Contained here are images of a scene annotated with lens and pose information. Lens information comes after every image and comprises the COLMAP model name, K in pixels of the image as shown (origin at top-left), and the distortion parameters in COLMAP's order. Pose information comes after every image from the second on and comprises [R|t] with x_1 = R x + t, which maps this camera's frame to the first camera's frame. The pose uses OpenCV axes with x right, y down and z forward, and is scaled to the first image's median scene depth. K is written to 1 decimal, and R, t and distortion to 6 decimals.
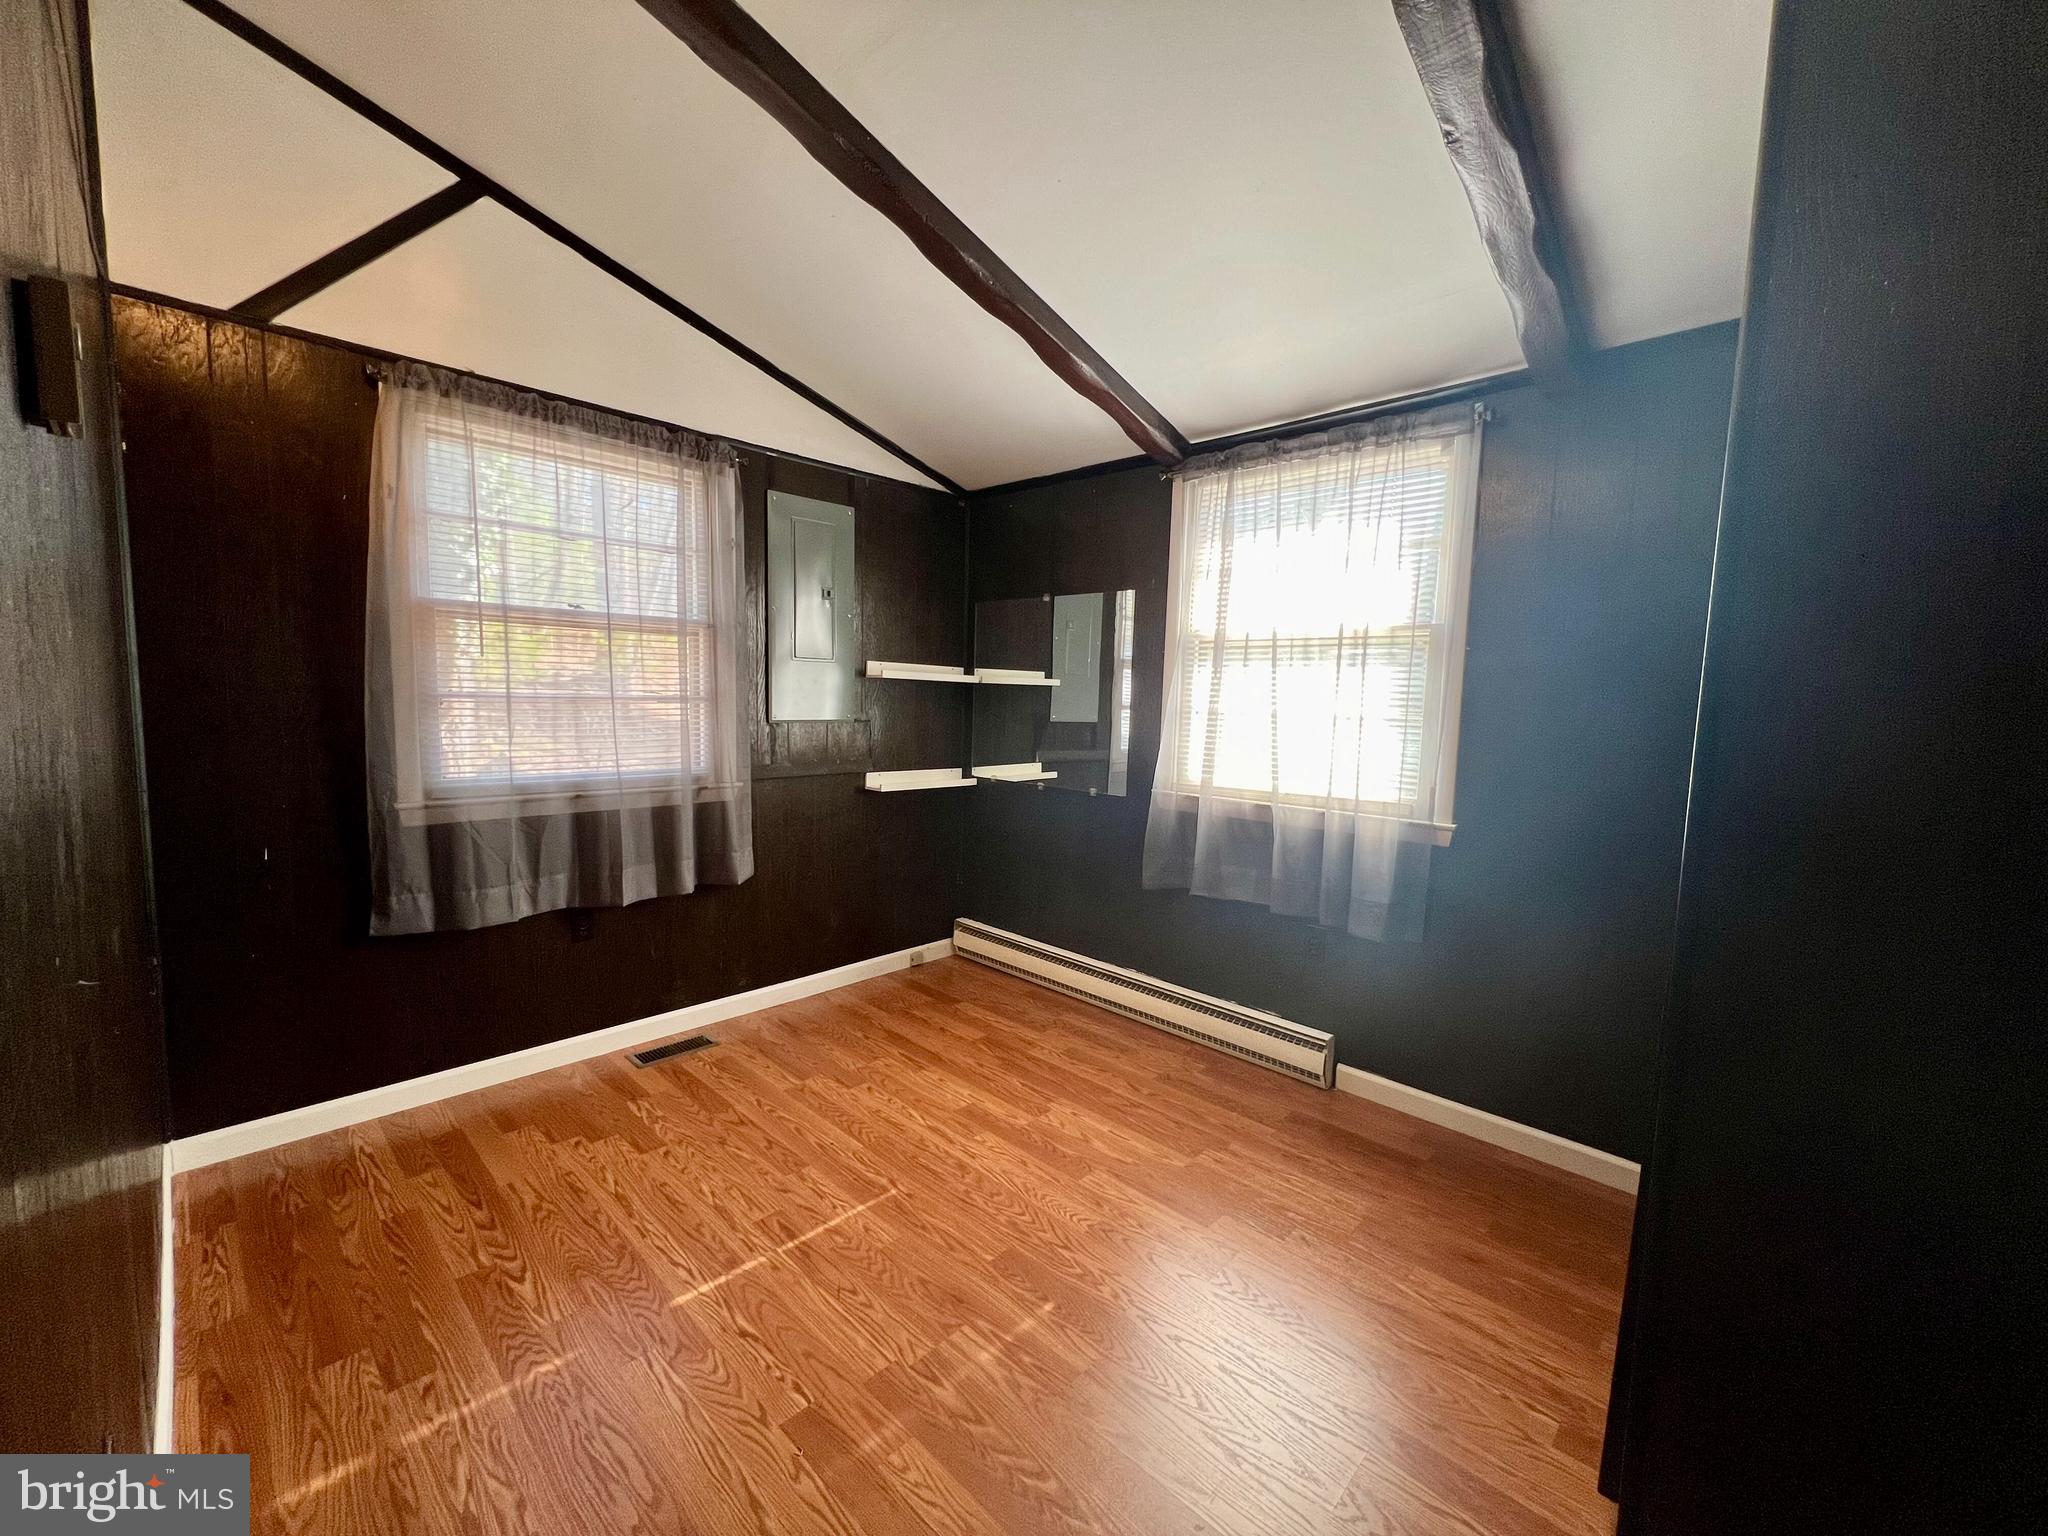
lens RADIAL K [[819.0, 0, 1019.8], [0, 819.0, 768.3], [0, 0, 1]] dist [-0.001376, 0.000140]
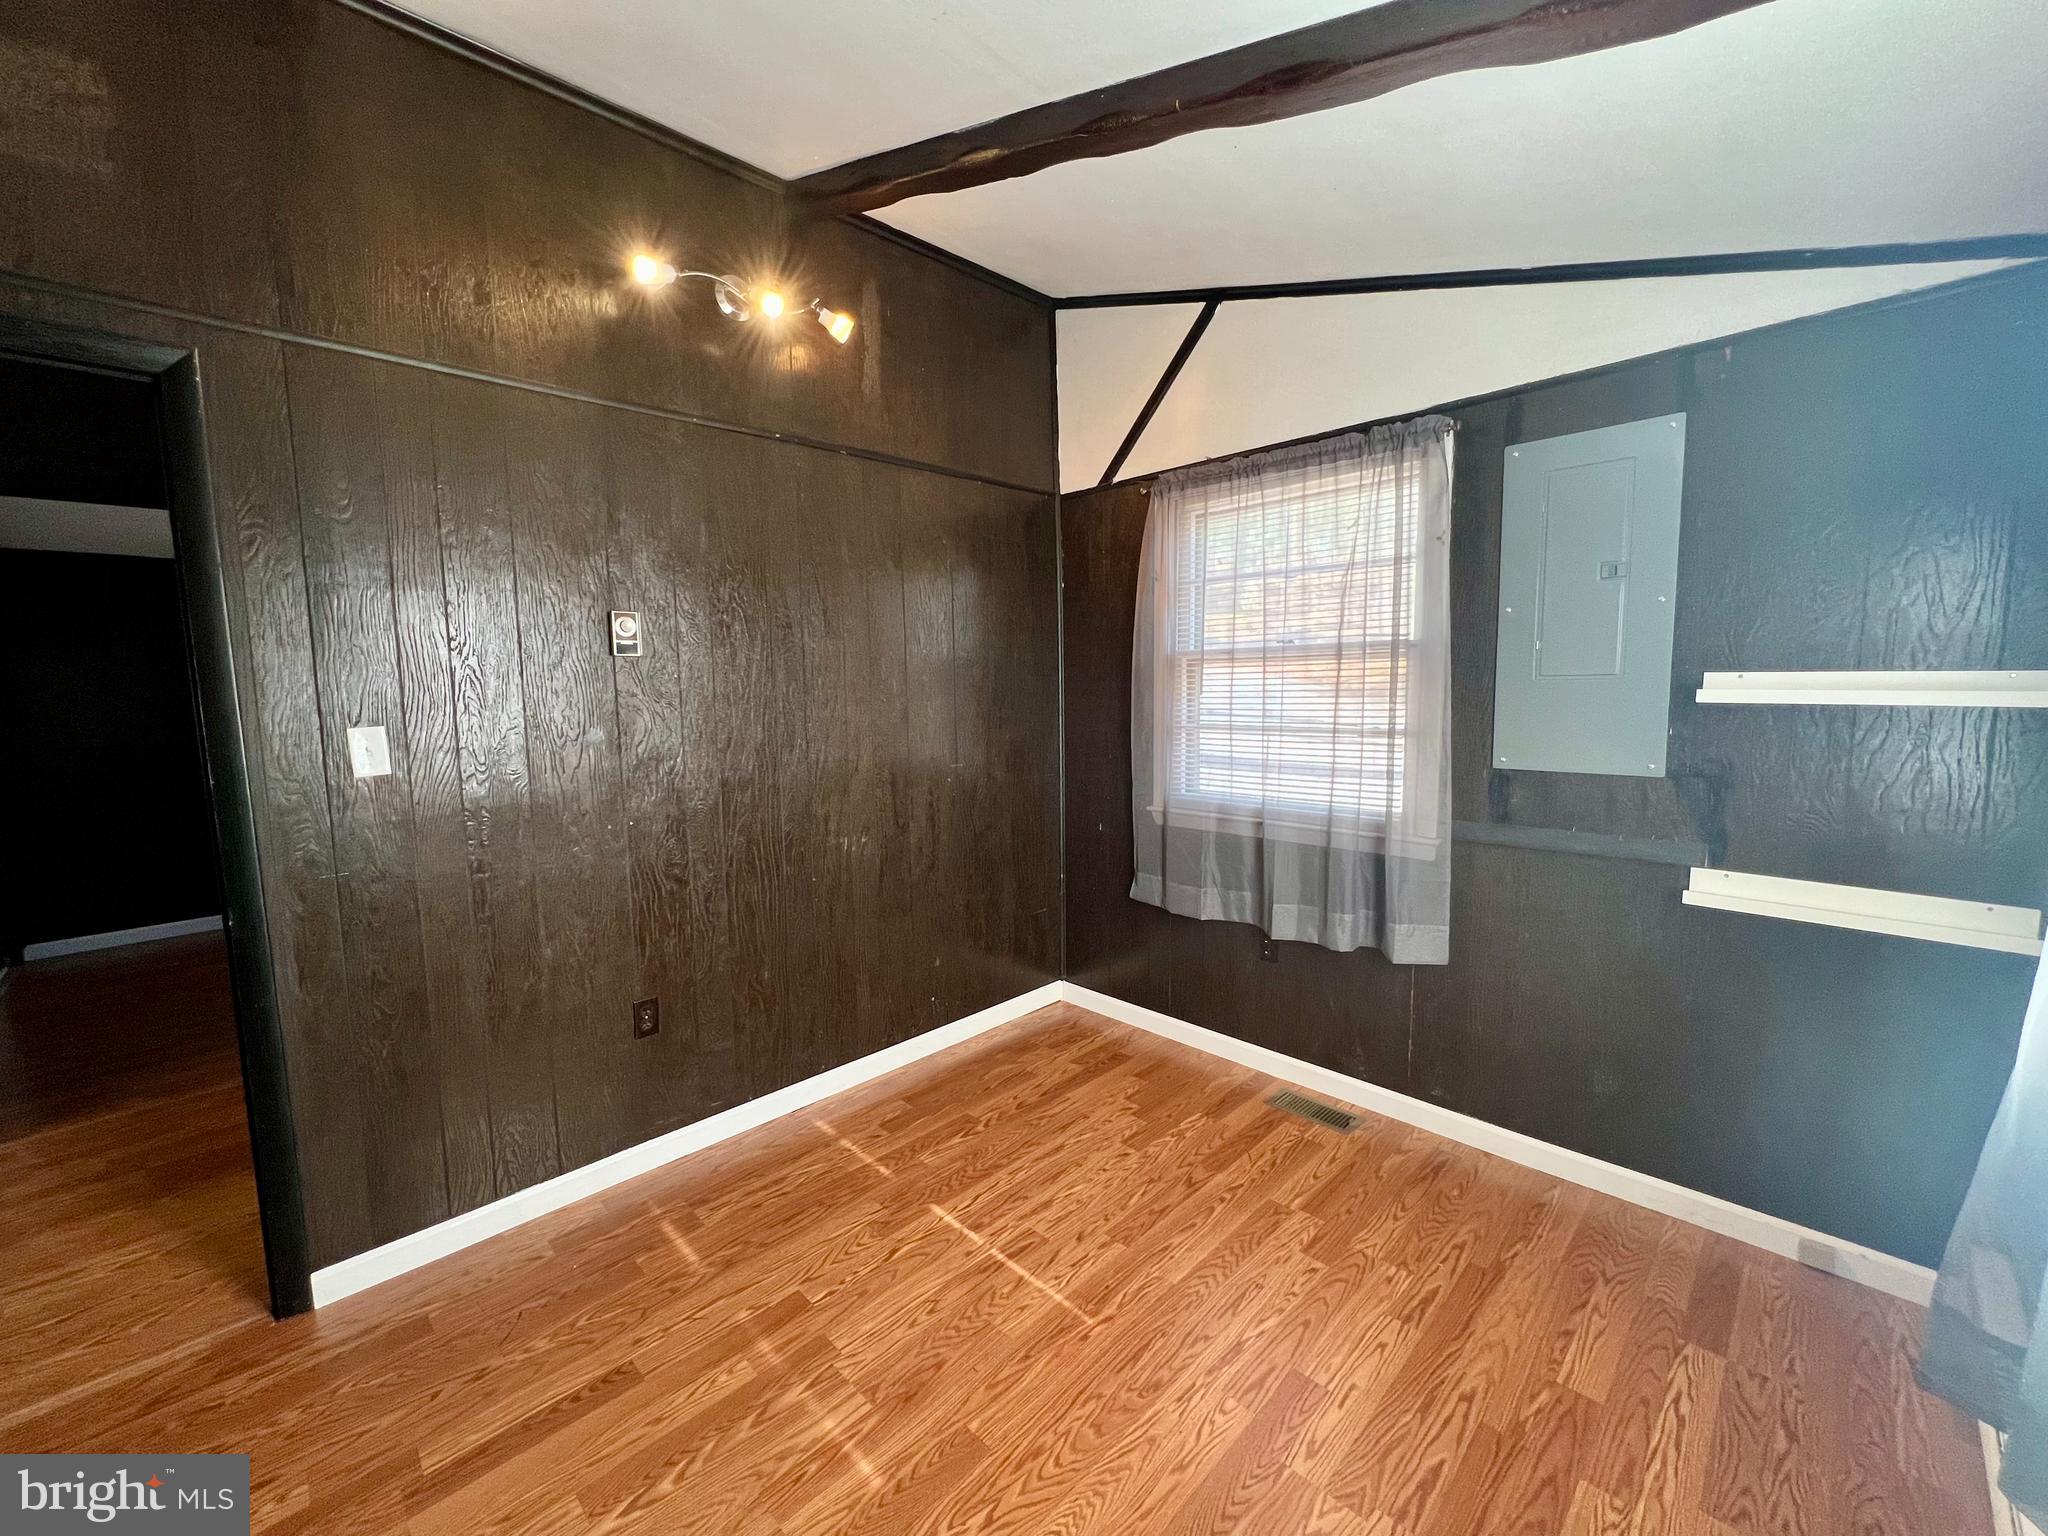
lens RADIAL K [[819.0, 0, 1019.8], [0, 819.0, 768.3], [0, 0, 1]] dist [-0.001376, 0.000140]
pose [[-0.025540, 0.076509, -0.996742, 0.581744], [-0.076355, 0.994005, 0.078255, -0.106667], [0.996754, 0.078105, -0.019545, 0.795201]]
